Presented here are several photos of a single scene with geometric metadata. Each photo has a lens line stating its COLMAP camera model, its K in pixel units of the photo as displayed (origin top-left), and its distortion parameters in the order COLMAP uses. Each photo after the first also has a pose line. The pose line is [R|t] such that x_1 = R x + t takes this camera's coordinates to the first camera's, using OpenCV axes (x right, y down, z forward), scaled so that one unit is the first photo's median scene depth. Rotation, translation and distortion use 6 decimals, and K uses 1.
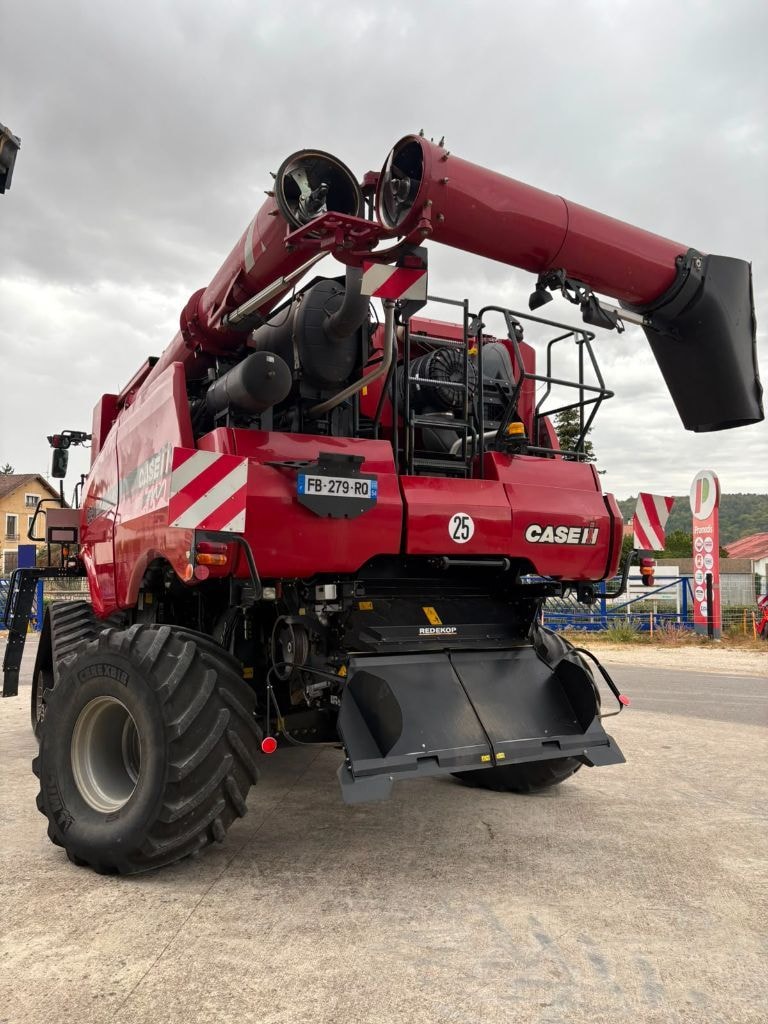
lens RADIAL K [[792.0, 0, 365.3], [0, 792.0, 522.5], [0, 0, 1]] dist [0.096463, -0.118920]
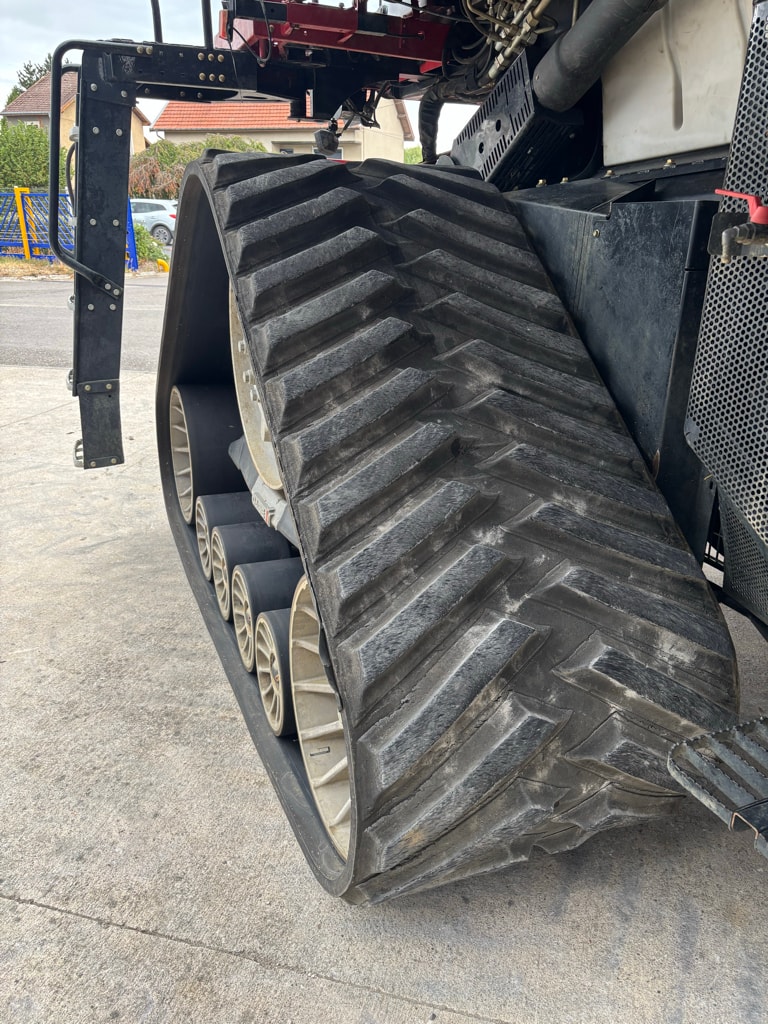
lens RADIAL K [[776.5, 0, 364.4], [0, 776.5, 518.8], [0, 0, 1]] dist [0.017443, -0.003676]
pose [[0.994681, 0.046182, -0.092066, -0.539934], [-0.002785, 0.905581, 0.424165, 0.168474], [0.102962, -0.421653, 0.900893, 1.269393]]
